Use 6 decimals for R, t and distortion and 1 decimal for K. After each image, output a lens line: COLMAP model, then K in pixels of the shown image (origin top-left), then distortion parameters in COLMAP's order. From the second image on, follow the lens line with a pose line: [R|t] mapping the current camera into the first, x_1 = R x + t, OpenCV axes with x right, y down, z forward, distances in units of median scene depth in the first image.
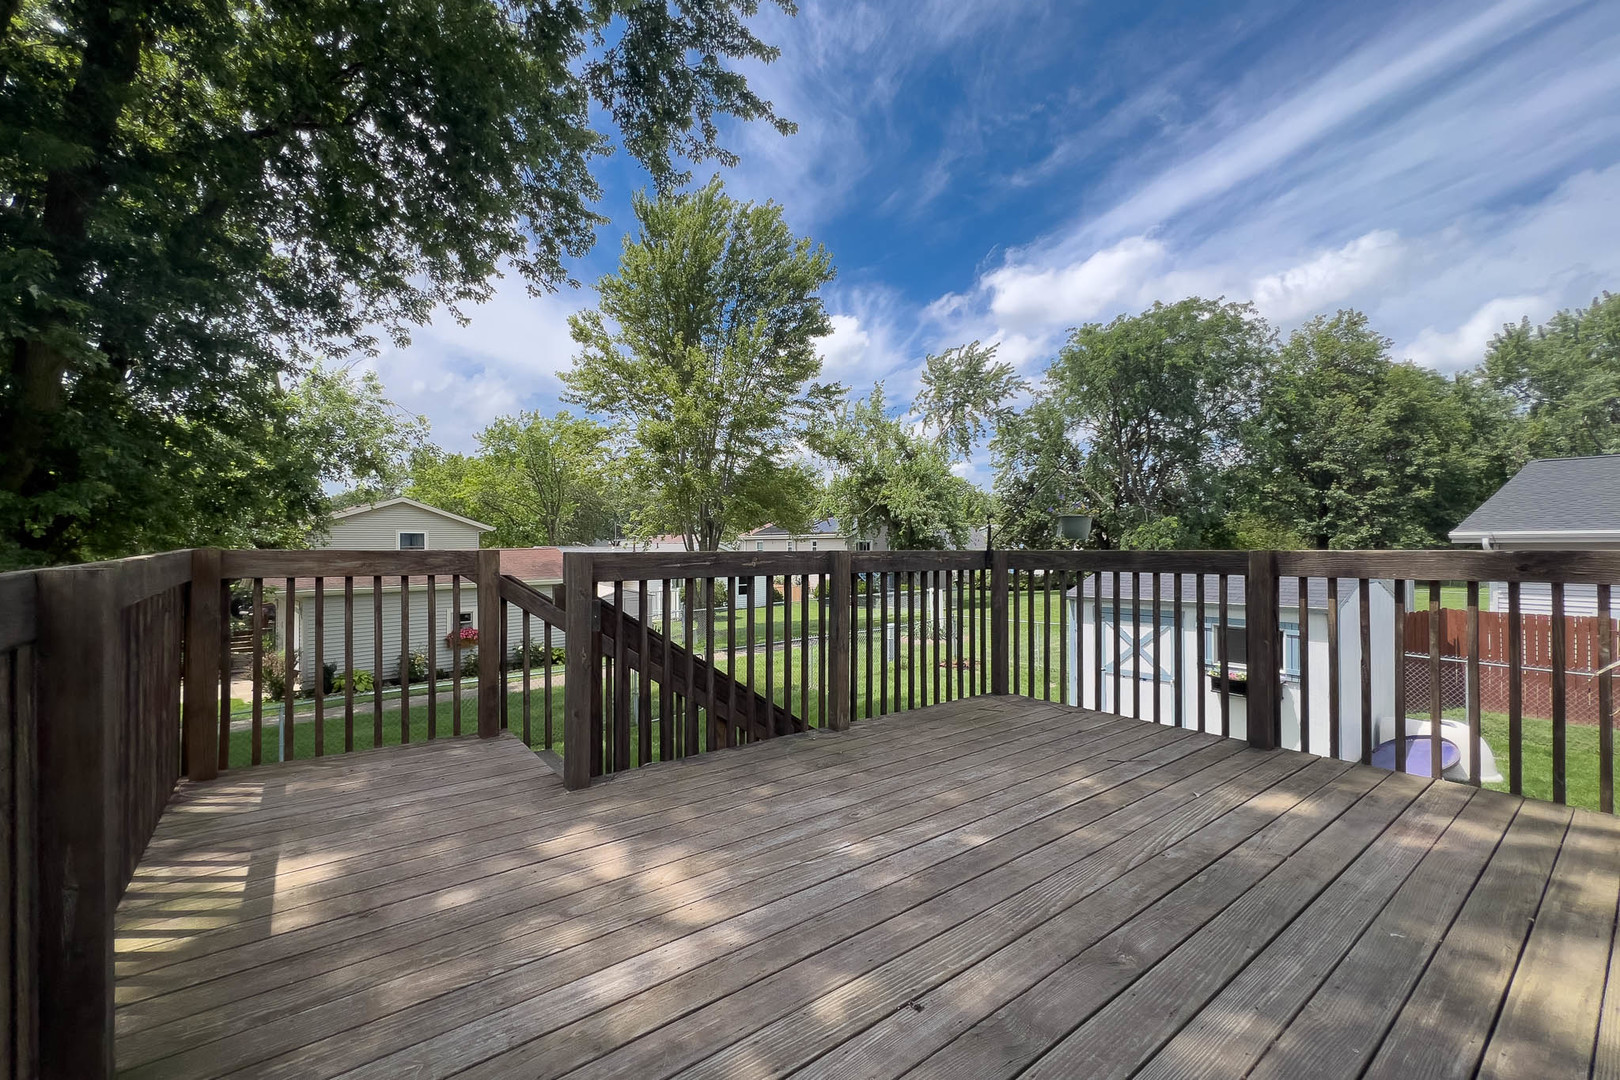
lens RADIAL K [[673.8, 0, 814.6], [0, 673.8, 547.2], [0, 0, 1]] dist [-0.000629, 0.001047]
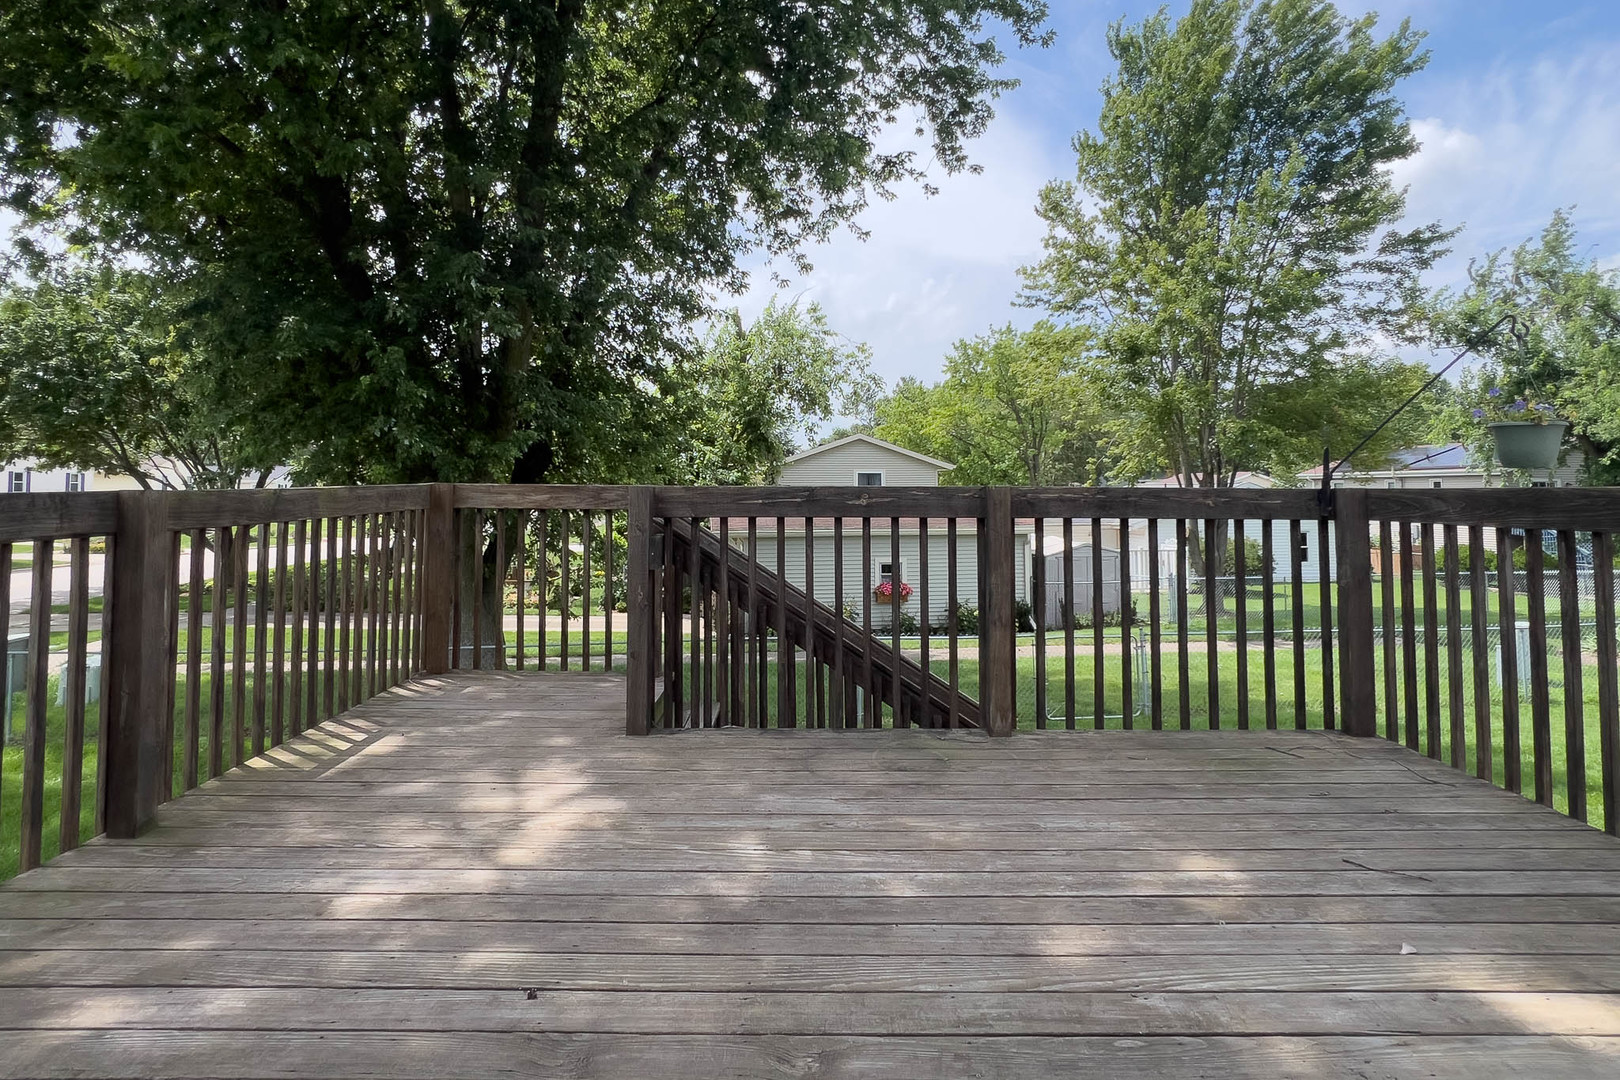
lens RADIAL K [[886.8, 0, 822.4], [0, 886.8, 444.2], [0, 0, 1]] dist [-0.010741, 0.000771]
pose [[0.786818, -0.026791, -0.616603, 0.121063], [-0.004994, 0.998748, -0.049768, 0.001659], [0.617165, 0.042238, 0.785699, 0.030193]]
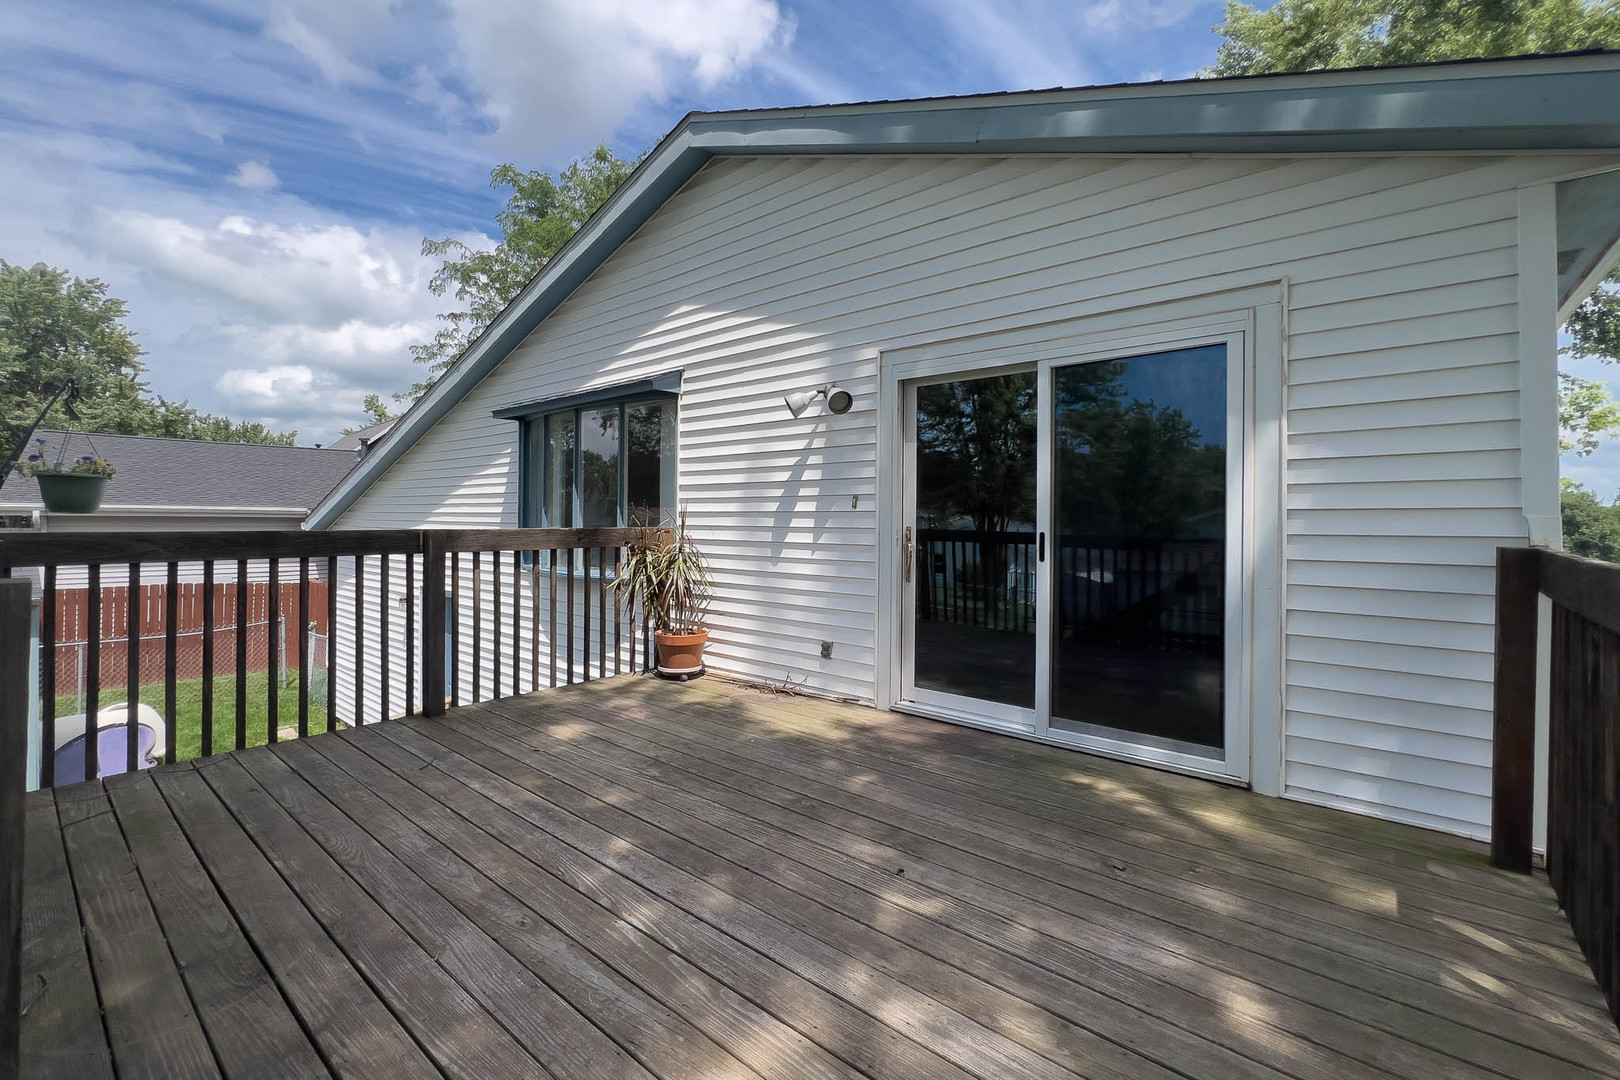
lens RADIAL K [[673.8, 0, 818.3], [0, 673.8, 536.9], [0, 0, 1]] dist [-0.000629, 0.001047]
pose [[-0.216365, -0.020008, 0.976108, -0.114515], [-0.006073, 0.999798, 0.019147, -0.001394], [-0.976294, -0.001785, -0.216442, 0.148793]]
